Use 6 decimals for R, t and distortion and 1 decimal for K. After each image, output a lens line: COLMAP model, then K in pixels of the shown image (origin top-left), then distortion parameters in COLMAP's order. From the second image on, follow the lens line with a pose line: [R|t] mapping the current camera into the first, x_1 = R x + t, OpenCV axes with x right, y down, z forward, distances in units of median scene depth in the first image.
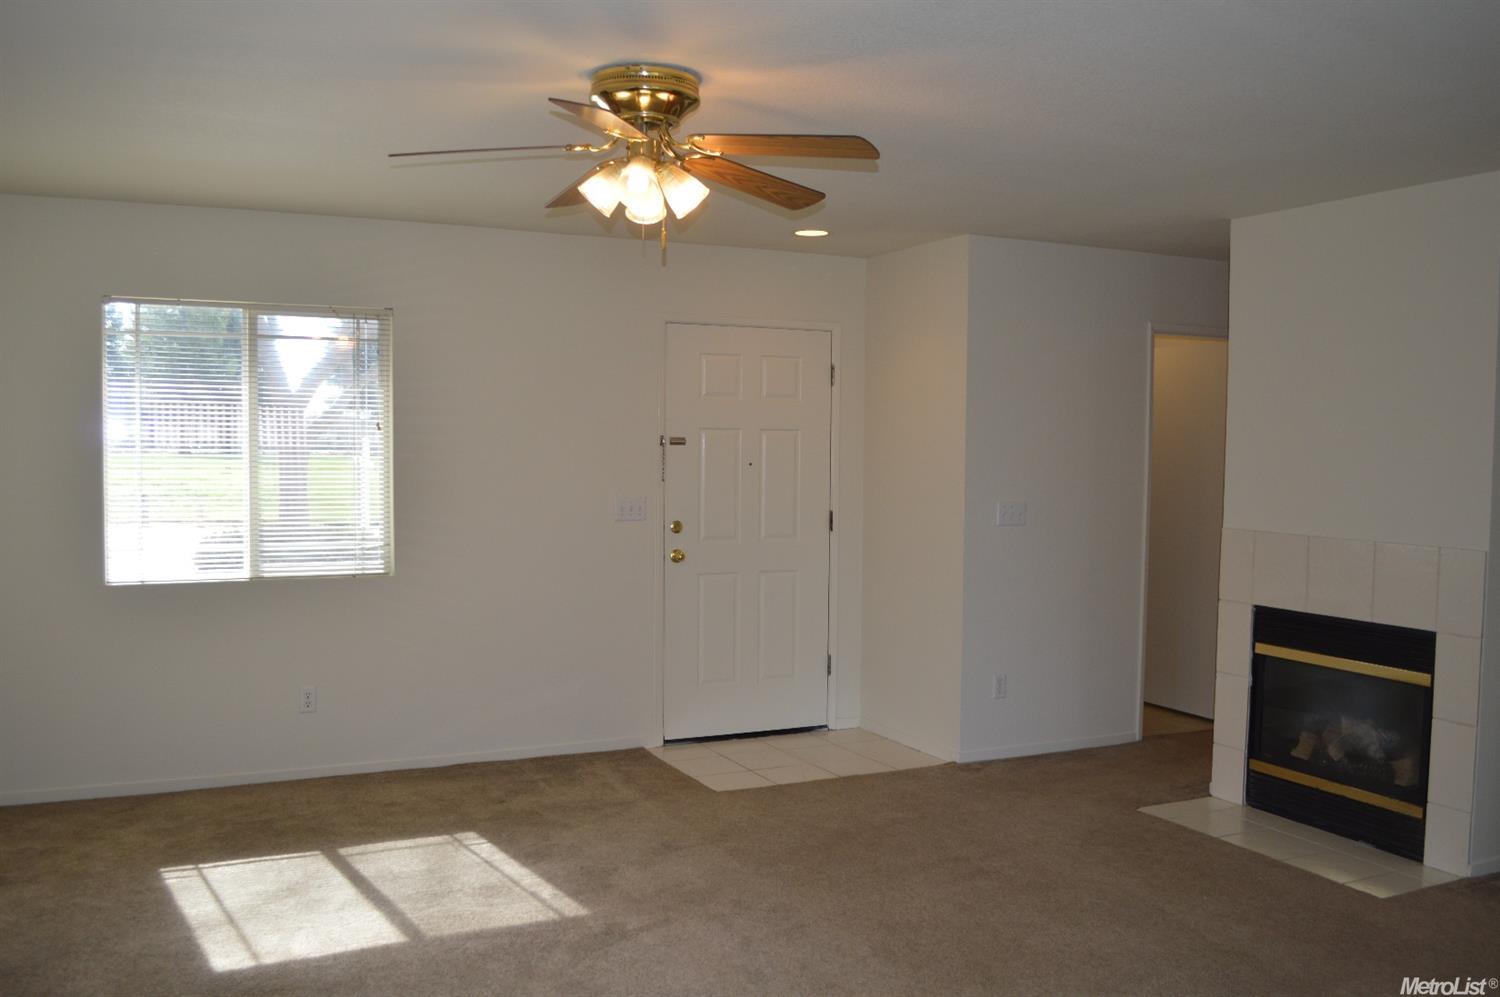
lens RADIAL K [[1356.2, 0, 750.0], [0, 1356.2, 498.5], [0, 0, 1]] dist [-0.016439, -0.011639]
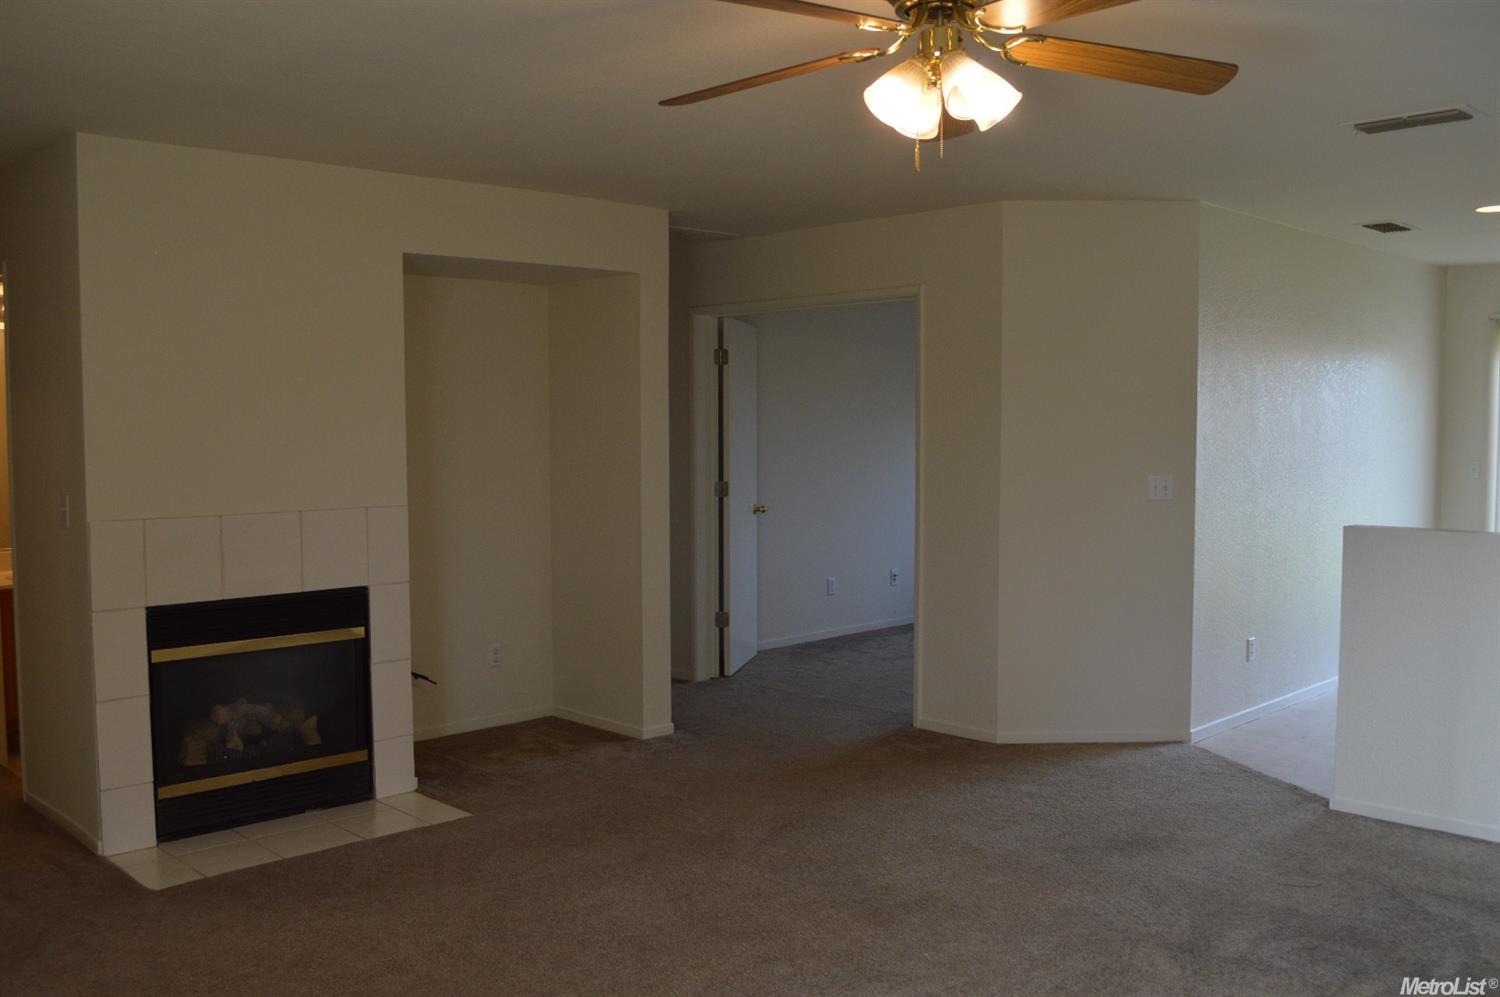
lens RADIAL K [[1356.2, 0, 750.0], [0, 1356.2, 498.5], [0, 0, 1]] dist [-0.016439, -0.011639]
pose [[-0.305904, -0.066301, 0.949751, -0.584123], [0.040422, 0.995768, 0.082533, -0.046617], [-0.951204, 0.063638, -0.301929, 0.970894]]
